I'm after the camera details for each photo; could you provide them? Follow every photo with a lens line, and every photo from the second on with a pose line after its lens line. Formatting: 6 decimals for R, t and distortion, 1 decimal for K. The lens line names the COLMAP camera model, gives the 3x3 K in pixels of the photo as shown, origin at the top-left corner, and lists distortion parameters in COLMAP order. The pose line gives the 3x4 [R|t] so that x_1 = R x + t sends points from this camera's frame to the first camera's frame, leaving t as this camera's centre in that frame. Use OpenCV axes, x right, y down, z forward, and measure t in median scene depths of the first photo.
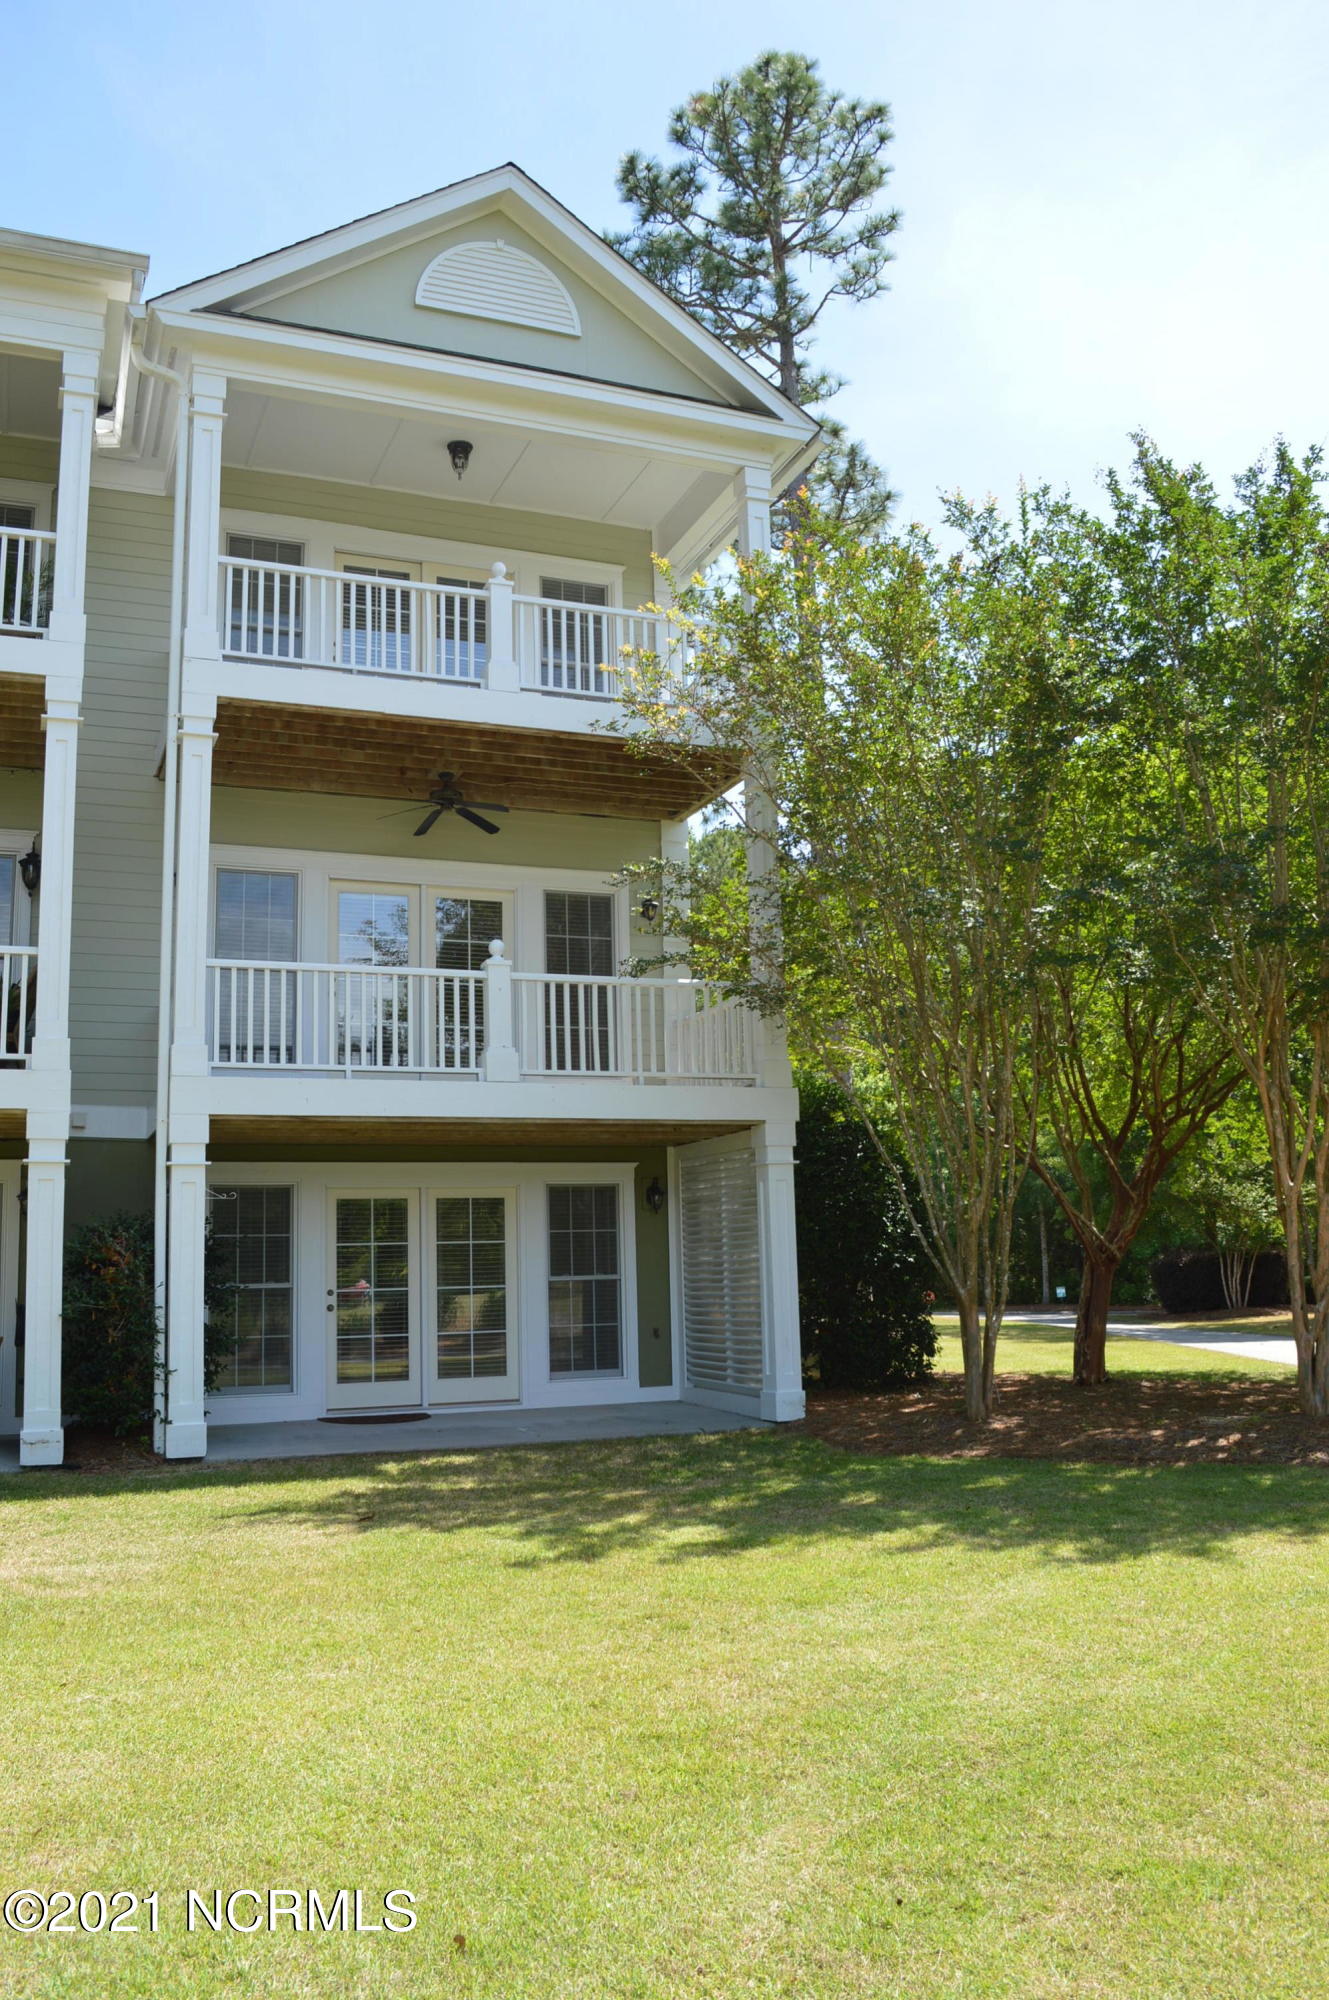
lens RADIAL K [[1599.5, 0, 661.8], [0, 1599.5, 1031.5], [0, 0, 1]] dist [-0.081397, 0.005658]
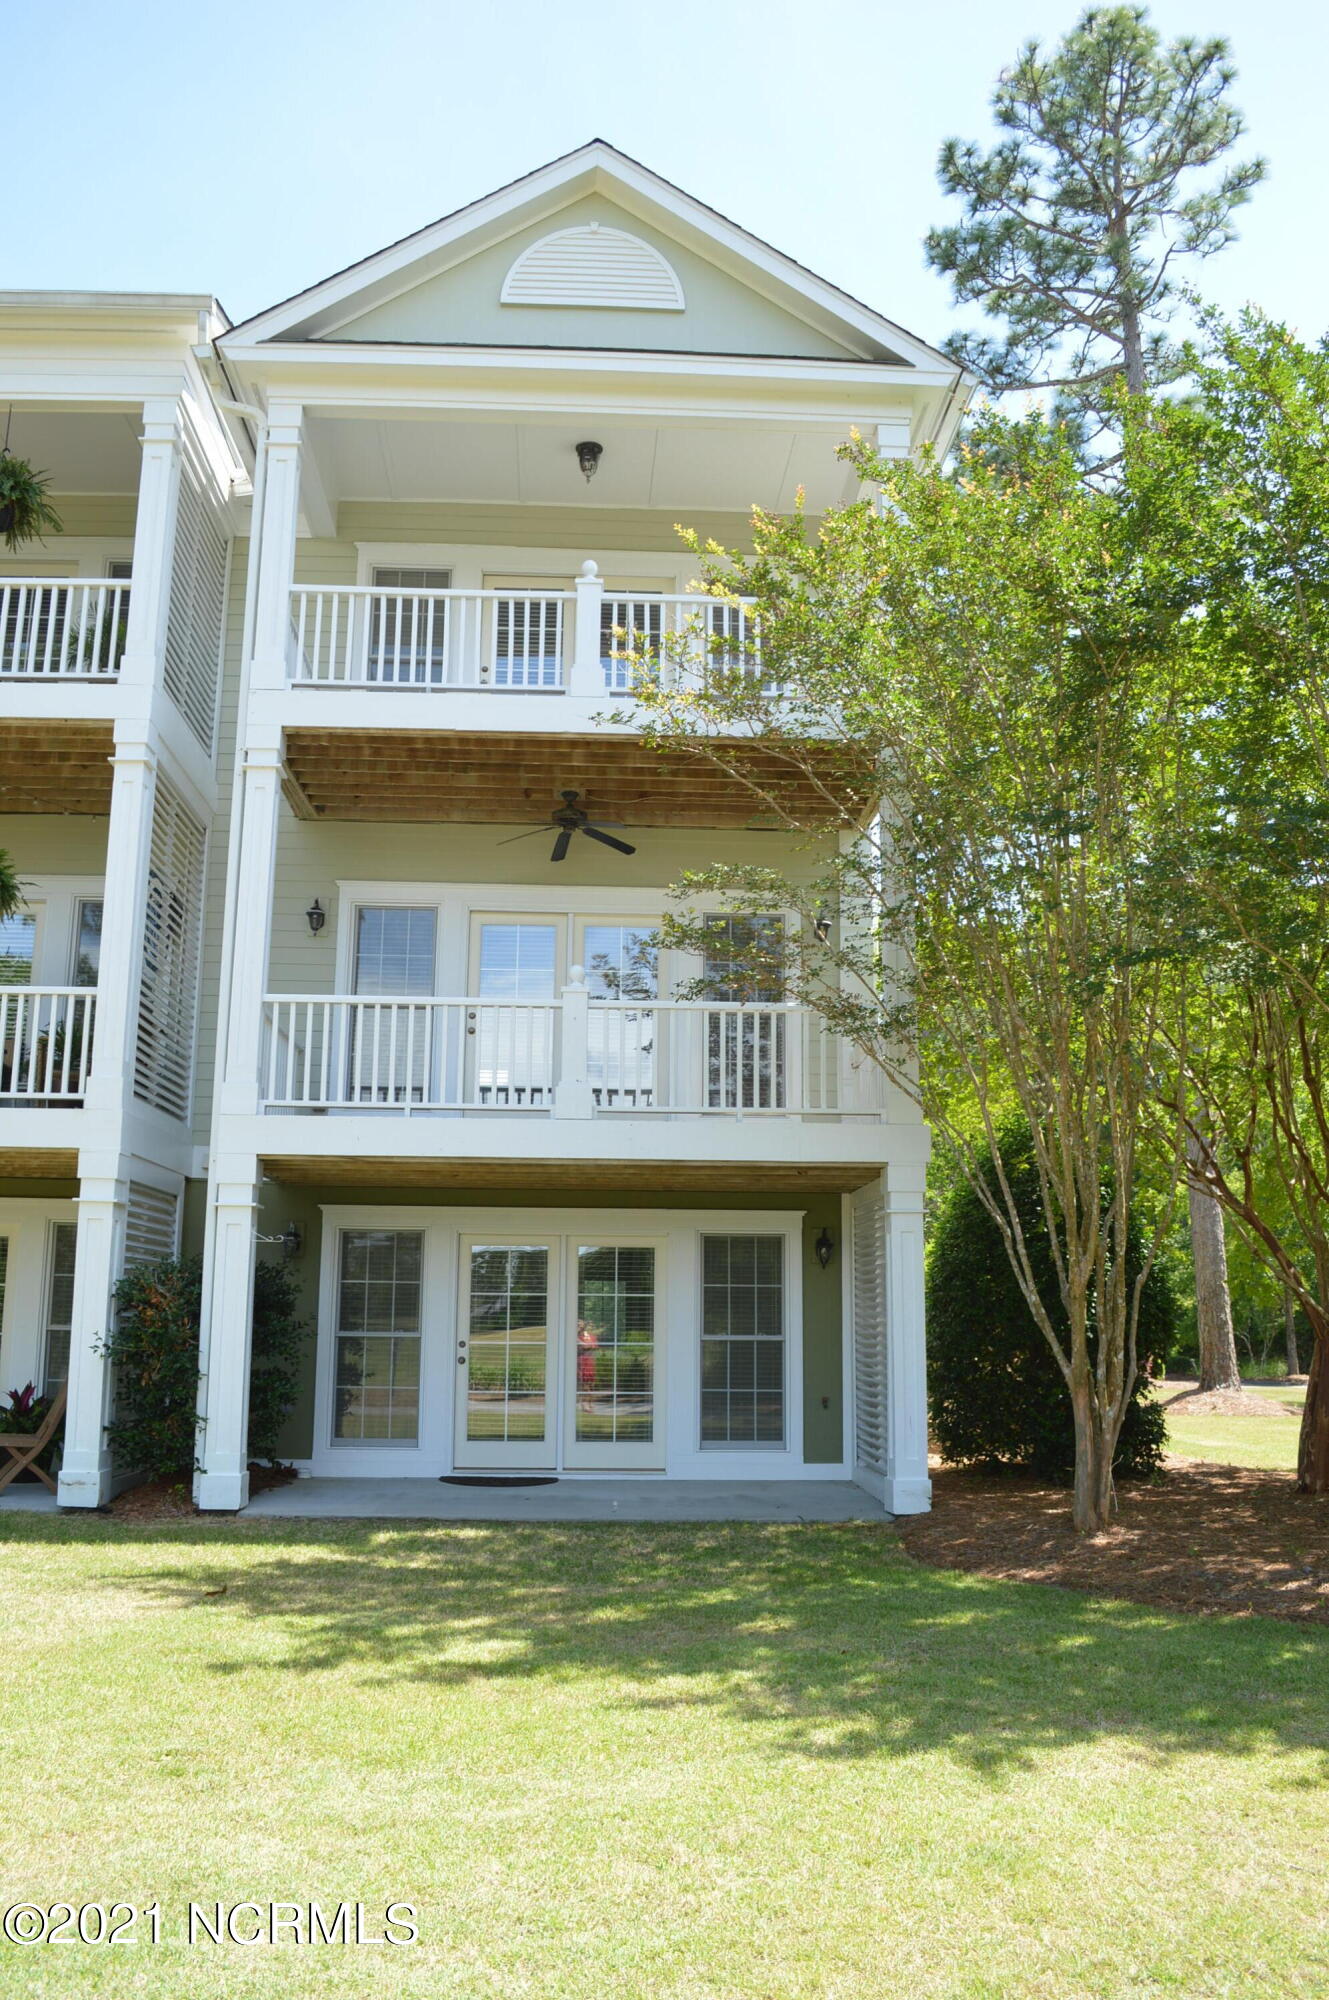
lens RADIAL K [[1599.5, 0, 661.8], [0, 1599.5, 1031.5], [0, 0, 1]] dist [-0.081397, 0.005658]
pose [[0.944381, -0.025820, -0.327838, 0.216041], [0.015105, 0.999267, -0.035186, 0.012373], [0.328506, 0.028277, 0.944079, 0.131802]]
